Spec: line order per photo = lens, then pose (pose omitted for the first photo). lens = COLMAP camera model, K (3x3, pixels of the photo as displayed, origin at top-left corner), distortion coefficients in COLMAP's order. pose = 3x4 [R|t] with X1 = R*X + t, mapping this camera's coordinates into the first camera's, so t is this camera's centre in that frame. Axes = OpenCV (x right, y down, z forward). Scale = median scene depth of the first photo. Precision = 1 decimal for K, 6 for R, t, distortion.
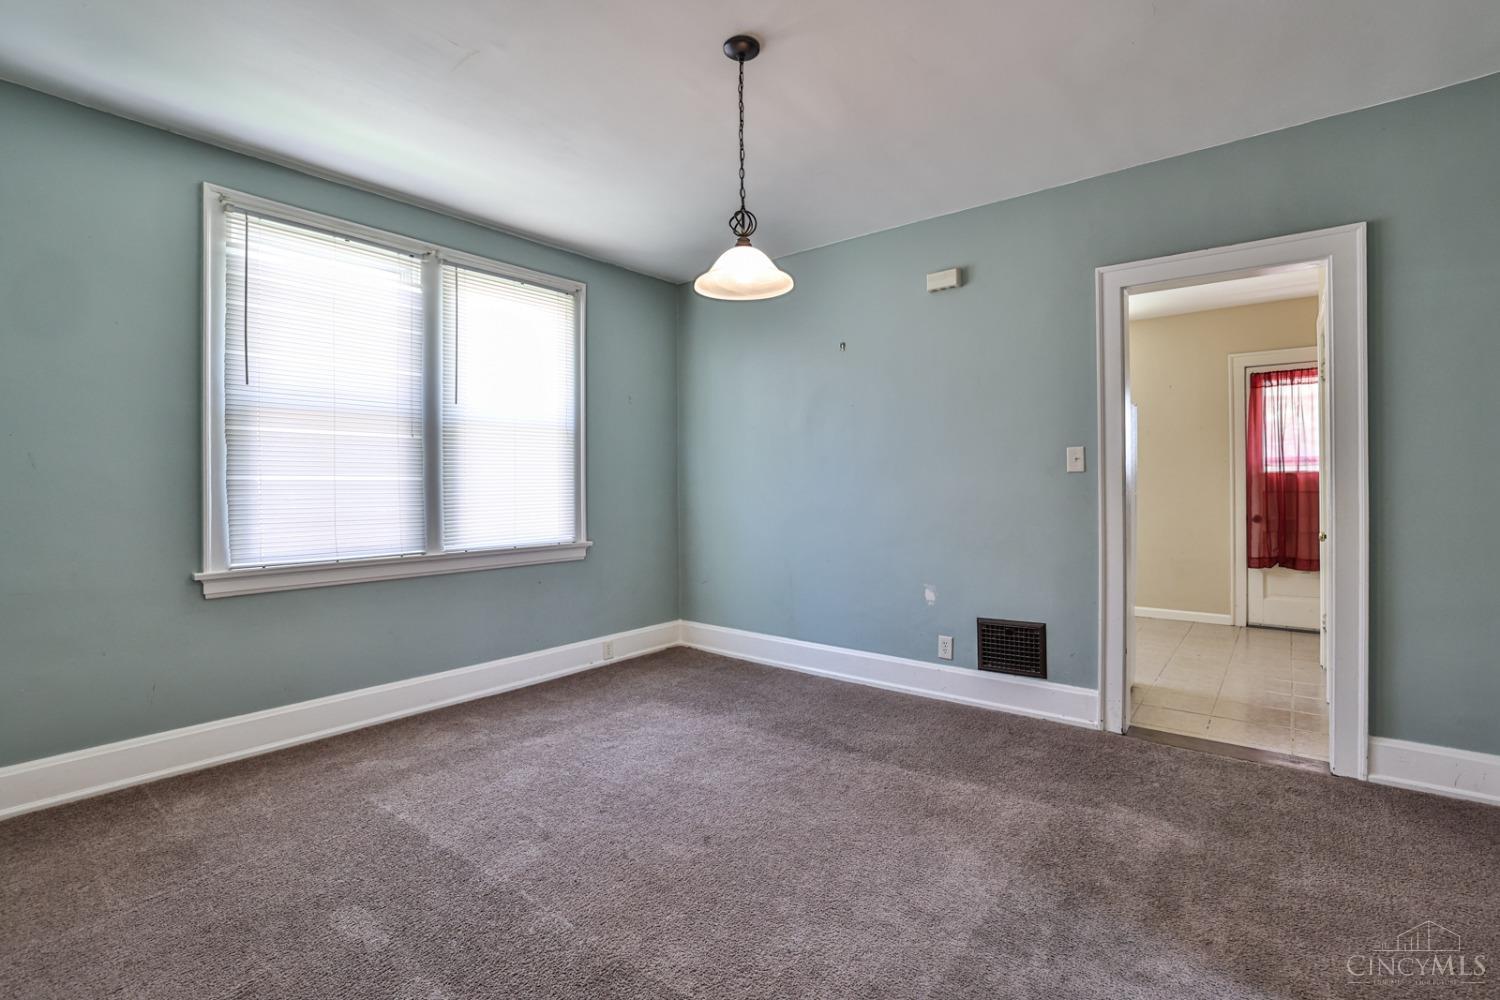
lens RADIAL K [[677.5, 0, 748.6], [0, 677.5, 487.7], [0, 0, 1]] dist [-0.003421, -0.000106]
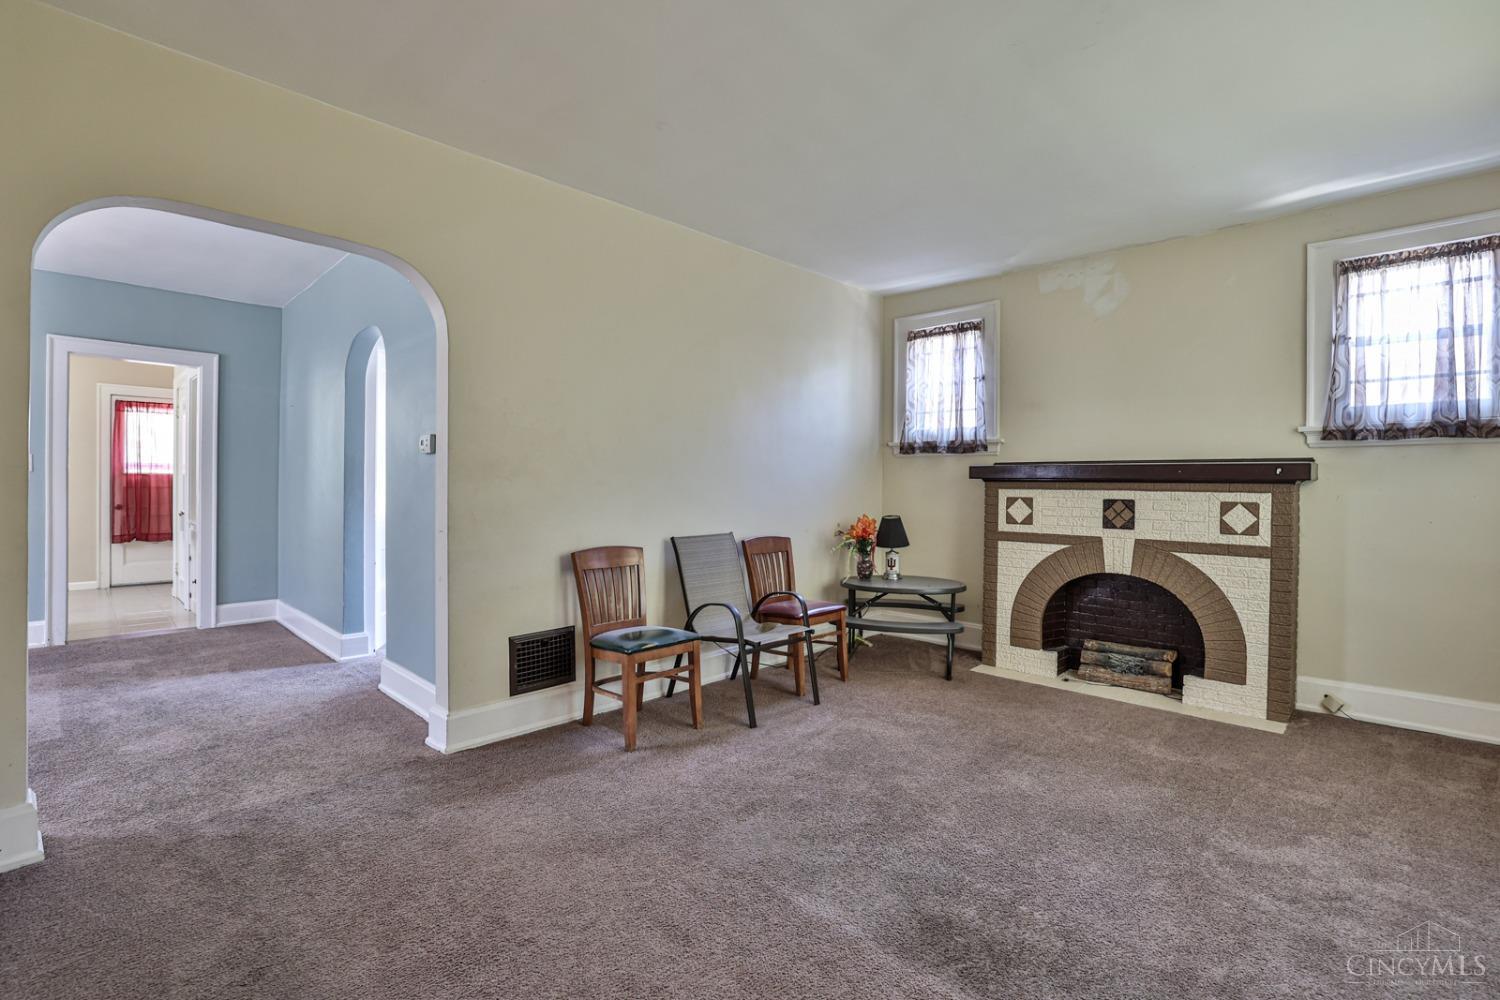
lens RADIAL K [[677.5, 0, 753.7], [0, 677.5, 487.0], [0, 0, 1]] dist [-0.003421, -0.000106]
pose [[0.098678, 0.005676, 0.995103, -0.489541], [-0.006181, 0.999968, -0.005091, 0.004717], [-0.995100, -0.005648, 0.098710, -0.417433]]
